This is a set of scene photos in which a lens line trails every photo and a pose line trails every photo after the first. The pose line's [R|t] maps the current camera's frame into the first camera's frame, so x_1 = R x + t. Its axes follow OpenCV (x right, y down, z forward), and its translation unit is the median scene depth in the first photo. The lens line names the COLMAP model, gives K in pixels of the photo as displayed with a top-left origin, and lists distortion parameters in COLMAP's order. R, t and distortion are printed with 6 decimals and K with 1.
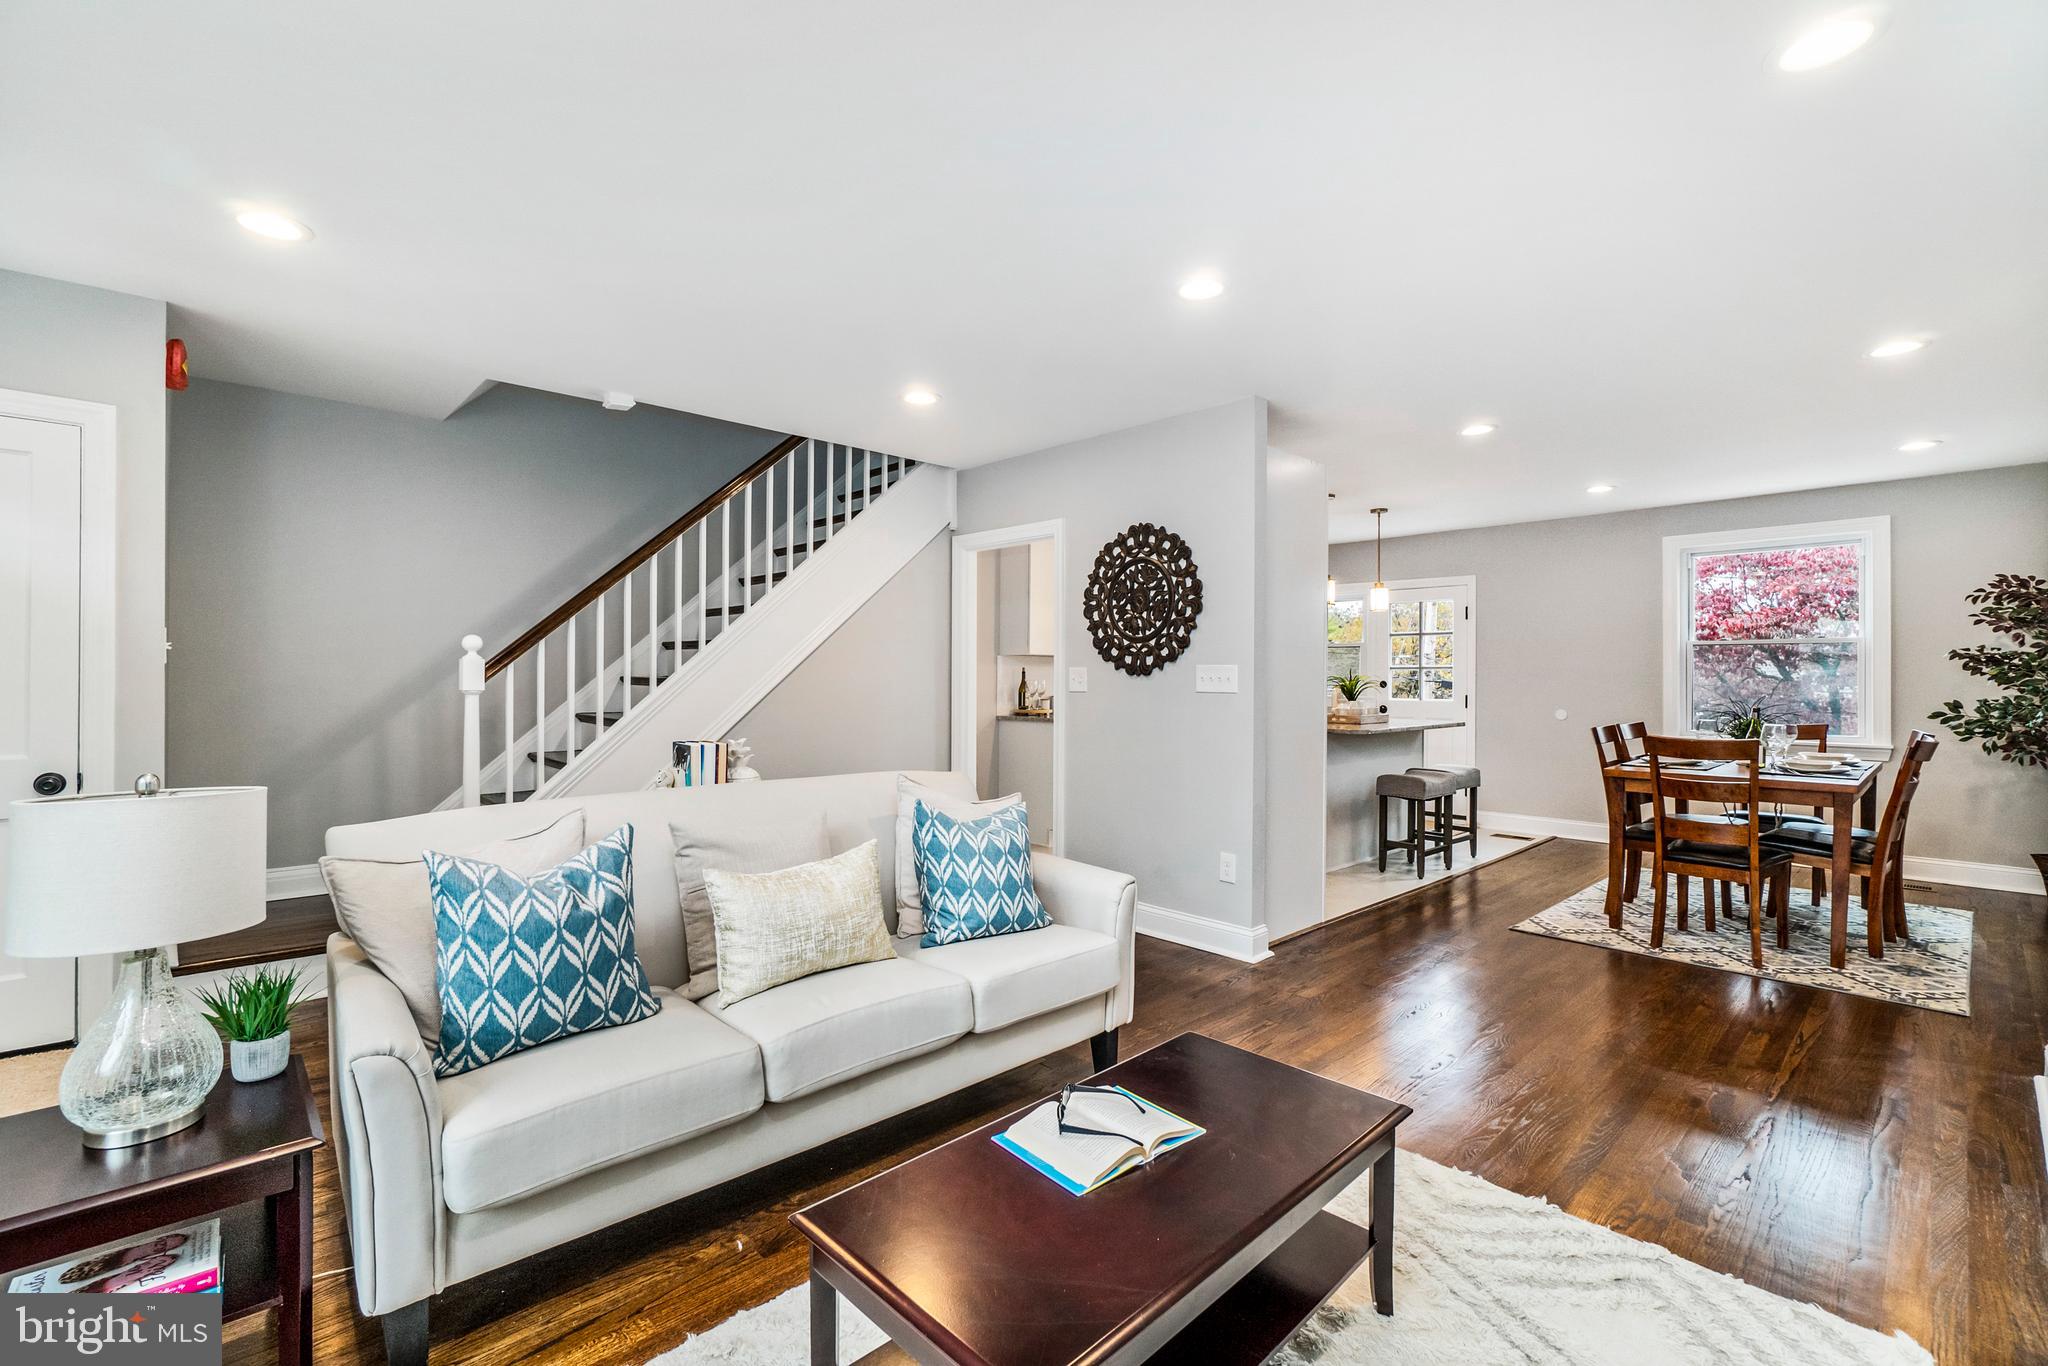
lens RADIAL K [[887.4, 0, 1021.9], [0, 887.4, 676.0], [0, 0, 1]] dist [-0.000868, 0.000031]
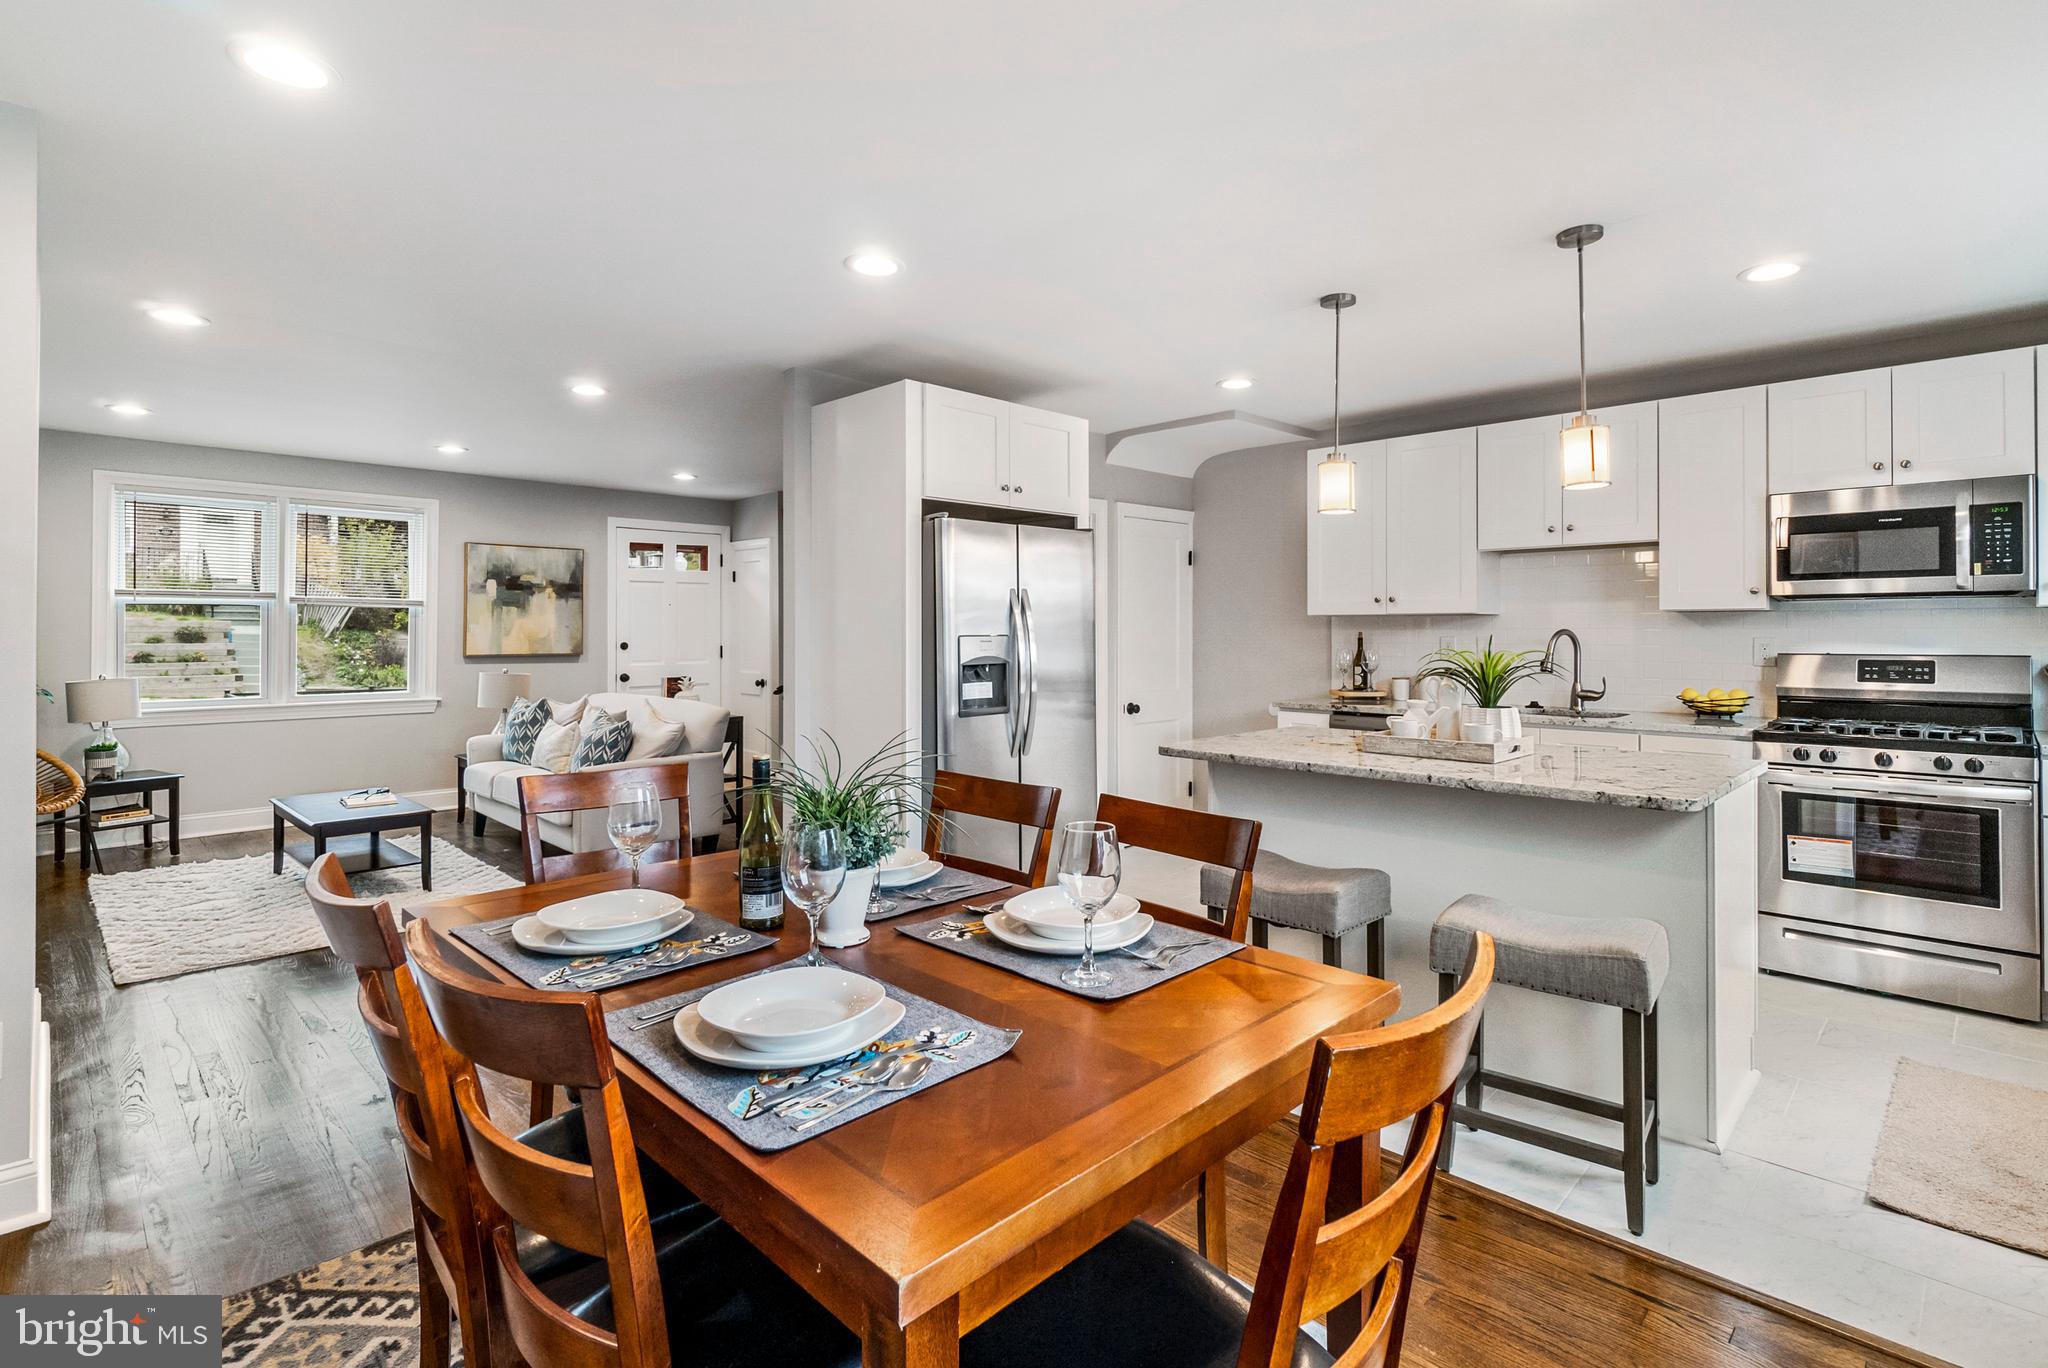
lens RADIAL K [[998.6, 0, 1050.9], [0, 998.6, 625.5], [0, 0, 1]] dist [0.000908, 0.000642]
pose [[0.044556, -0.010199, -0.998955, 1.291197], [0.003279, 0.999944, -0.010063, -0.012521], [0.999001, -0.002827, 0.044587, 1.148860]]
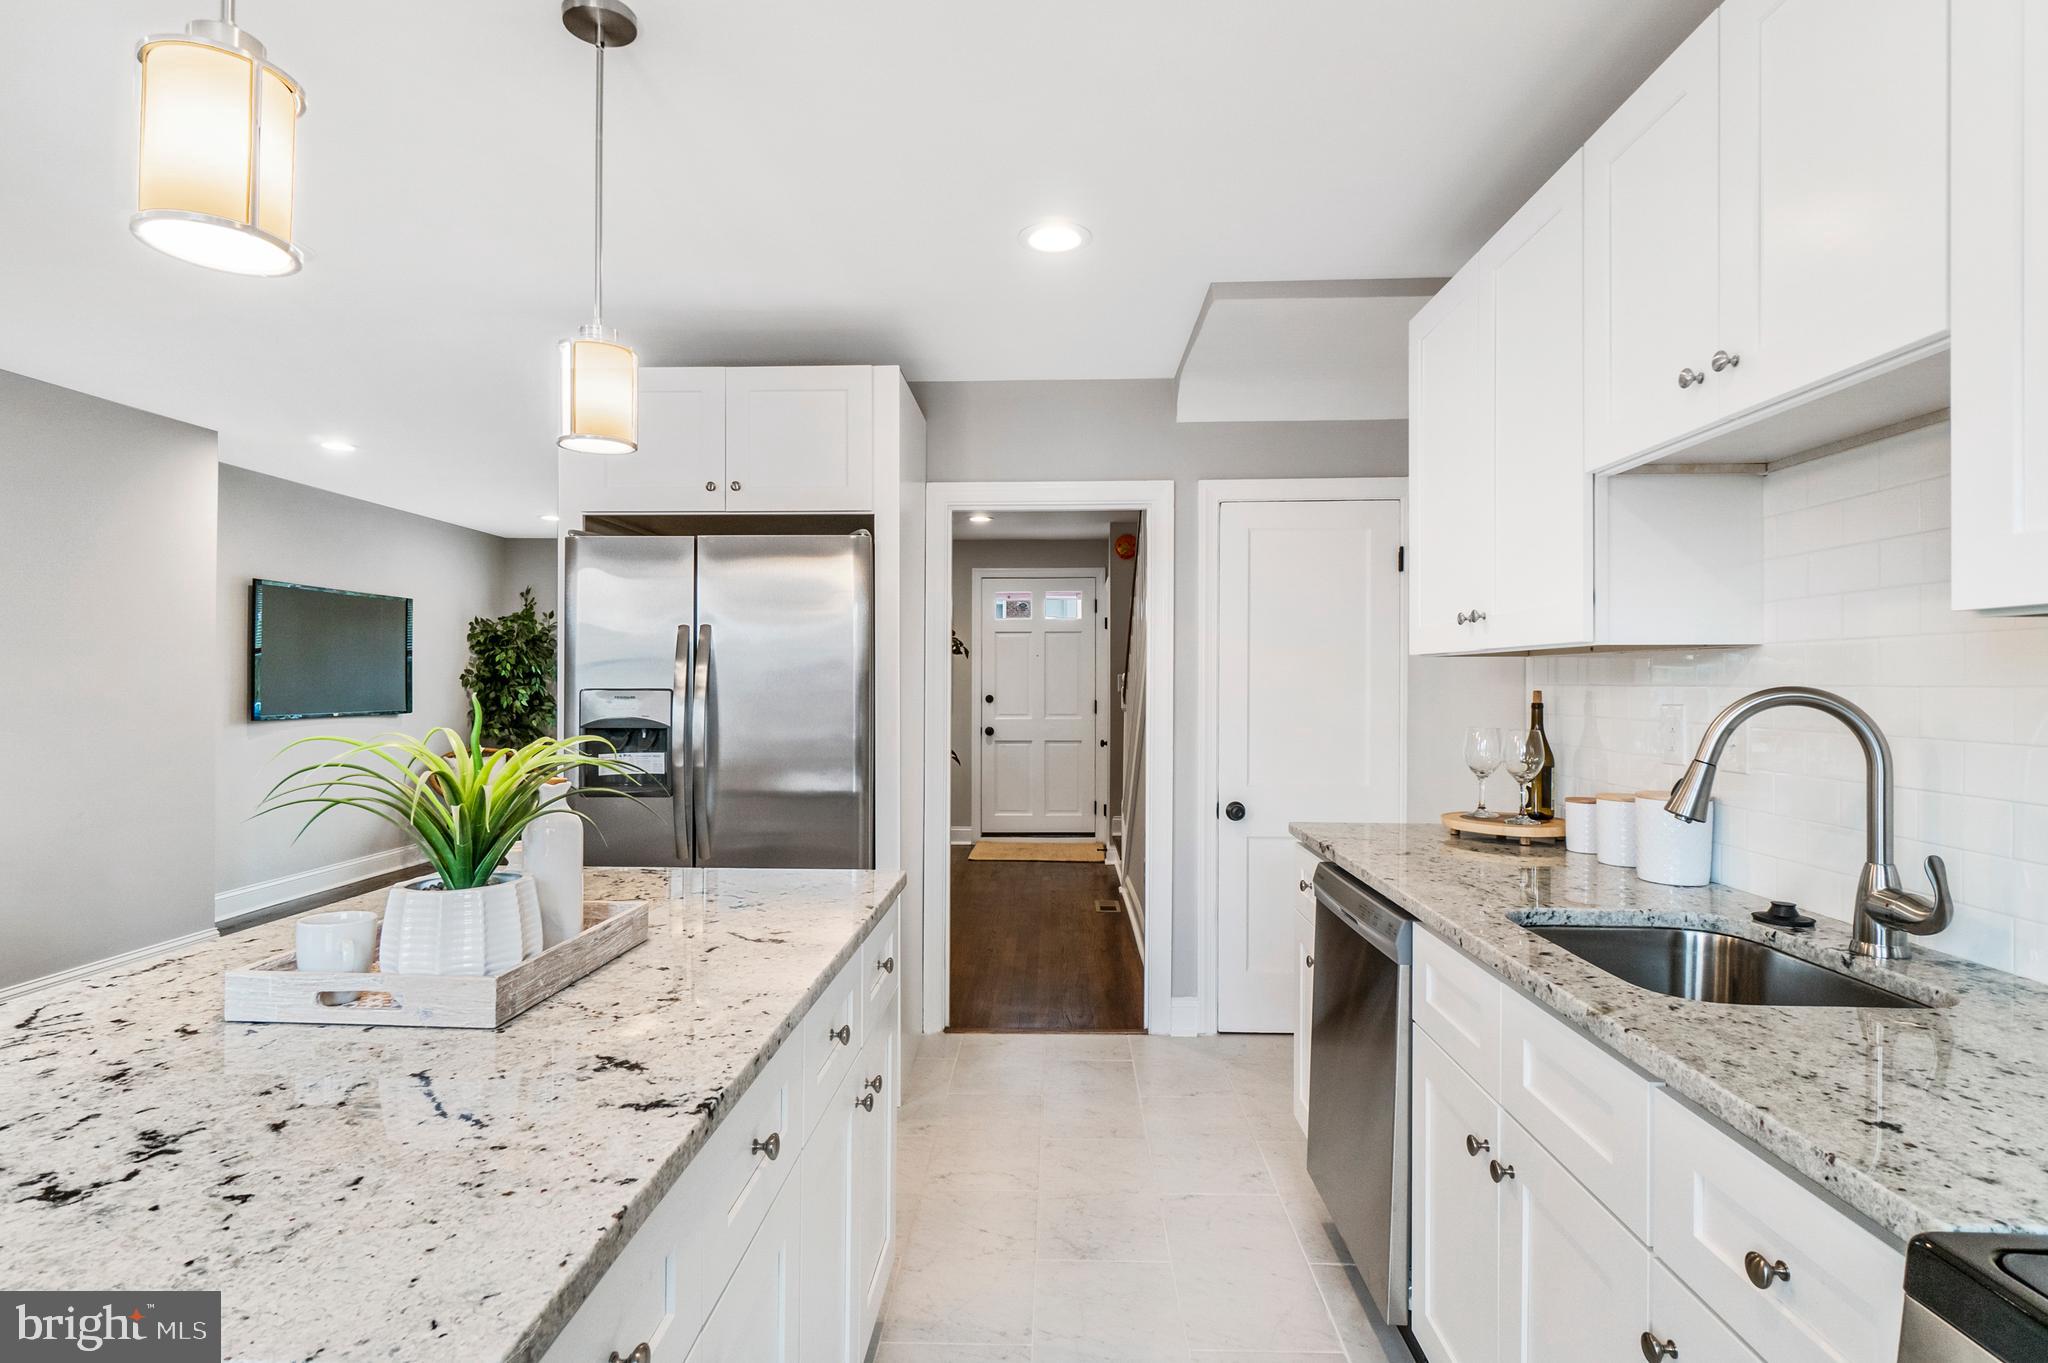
lens RADIAL K [[1028.5, 0, 1024.0], [0, 1028.5, 681.5], [0, 0, 1]] dist [-0.001987, -0.000597]
pose [[-0.718003, -0.009371, -0.695977, 0.652534], [-0.006655, 0.999956, -0.006598, -0.015281], [0.696008, -0.000106, -0.718034, 1.836445]]
